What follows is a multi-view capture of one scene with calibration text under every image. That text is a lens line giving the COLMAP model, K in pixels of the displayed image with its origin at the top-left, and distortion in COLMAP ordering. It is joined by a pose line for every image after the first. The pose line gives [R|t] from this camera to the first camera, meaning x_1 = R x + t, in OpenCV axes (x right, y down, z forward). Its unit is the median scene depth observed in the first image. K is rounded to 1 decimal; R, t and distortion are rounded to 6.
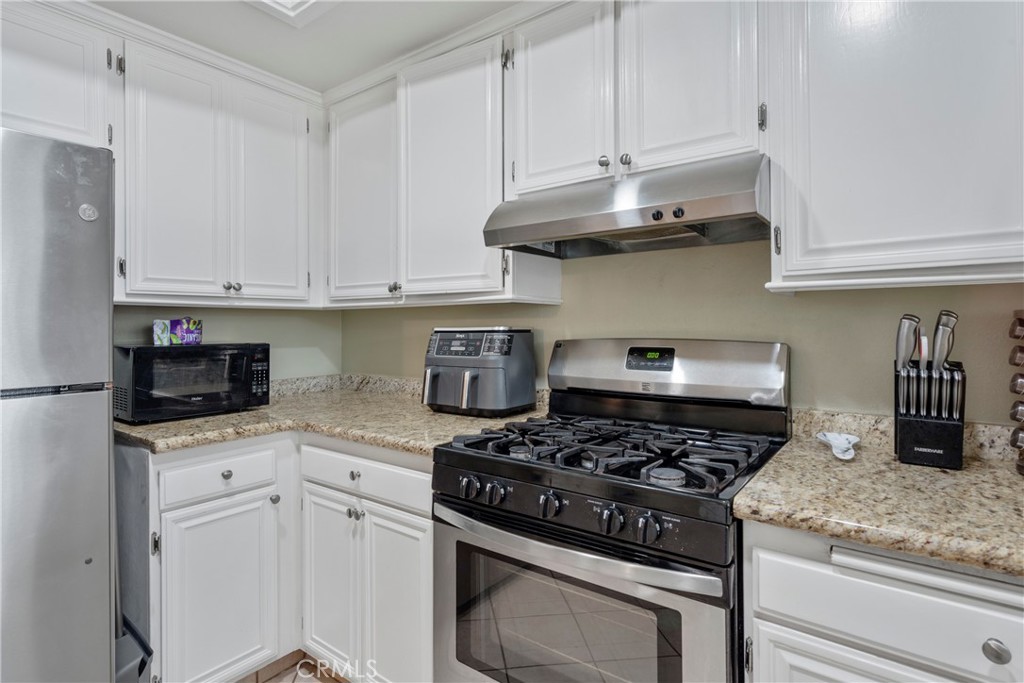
lens RADIAL K [[529.9, 0, 500.1], [0, 529.9, 315.7], [0, 0, 1]] dist [0.002764, -0.000925]
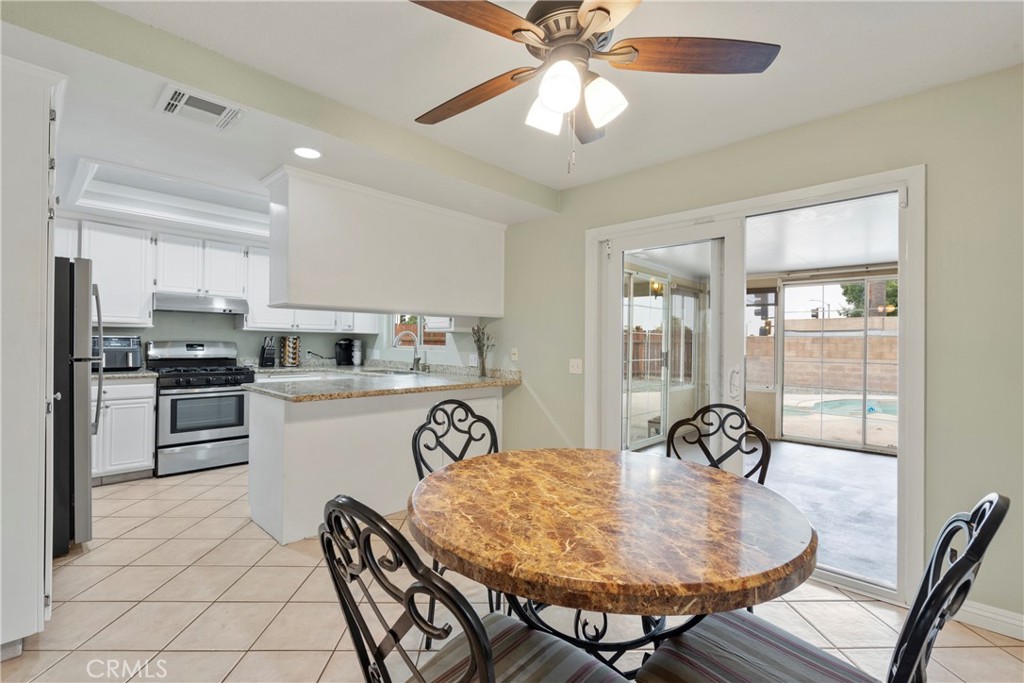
lens RADIAL K [[467.7, 0, 515.1], [0, 467.7, 340.5], [0, 0, 1]] dist [-0.001729, 0.001701]
pose [[0.102357, 0.009922, 0.994698, -2.428222], [-0.039754, 0.999192, -0.005876, -0.021677], [-0.993953, -0.038942, 0.102669, -1.274737]]
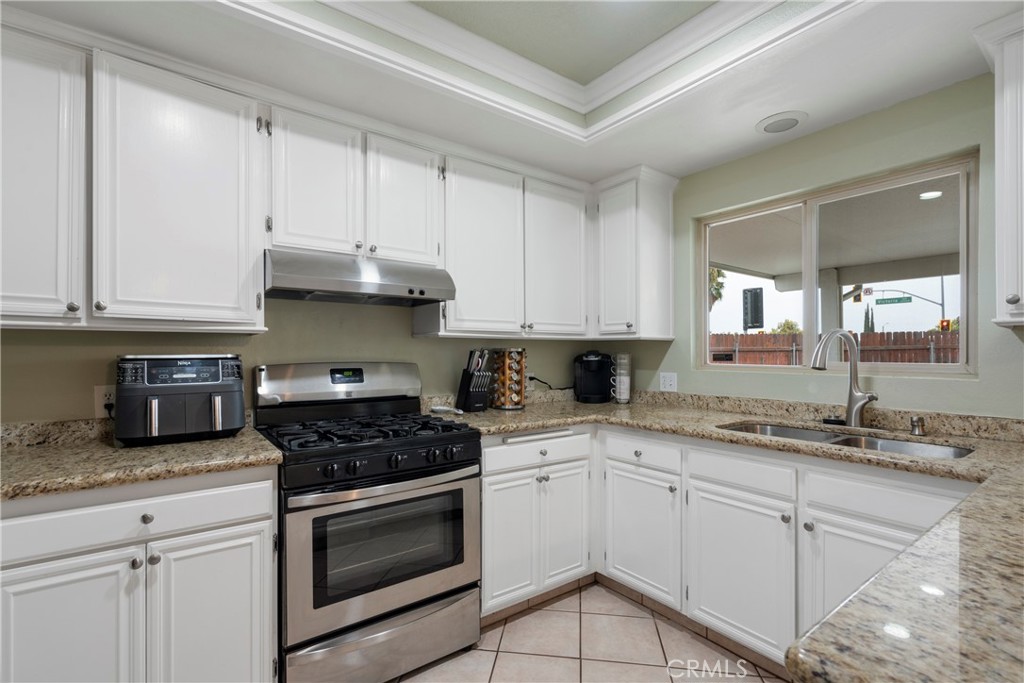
lens RADIAL K [[467.7, 0, 507.1], [0, 467.7, 351.9], [0, 0, 1]] dist [-0.001729, 0.001701]
pose [[0.275071, 0.005467, 0.961408, -0.894938], [-0.020109, 0.999798, 0.000068, 0.004927], [-0.961213, -0.019352, 0.275126, 0.201739]]
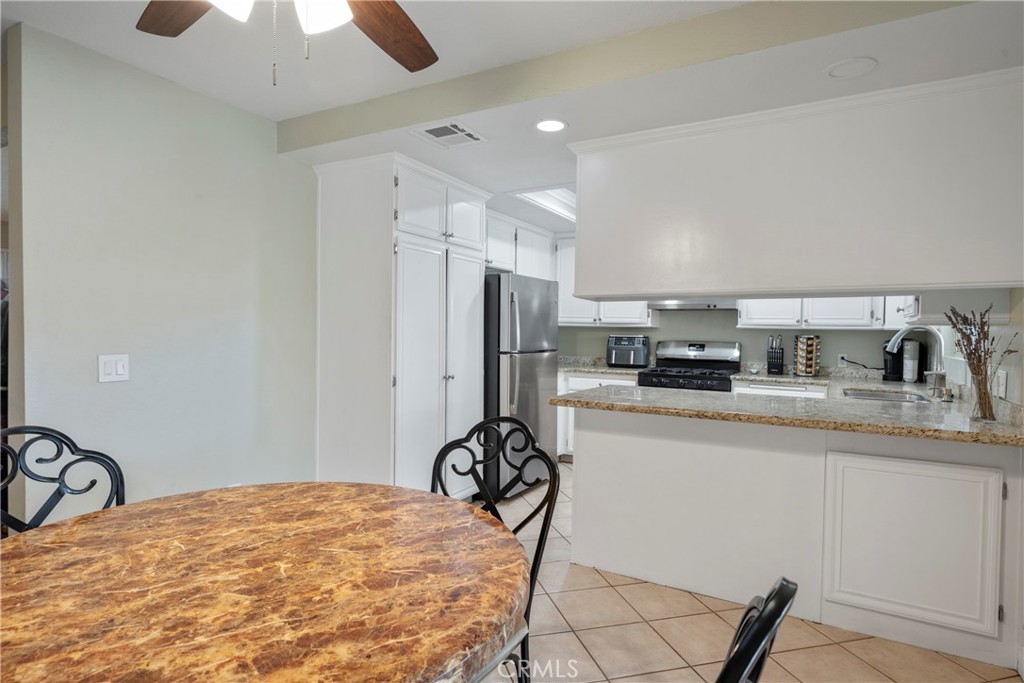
lens RADIAL K [[565.2, 0, 498.2], [0, 565.2, 344.4], [0, 0, 1]] dist [0.006508, 0.003228]
pose [[0.992564, 0.019536, 0.120145, -1.256341], [-0.025071, 0.998684, 0.044735, -0.053371], [-0.119113, -0.047414, 0.991748, -2.109896]]
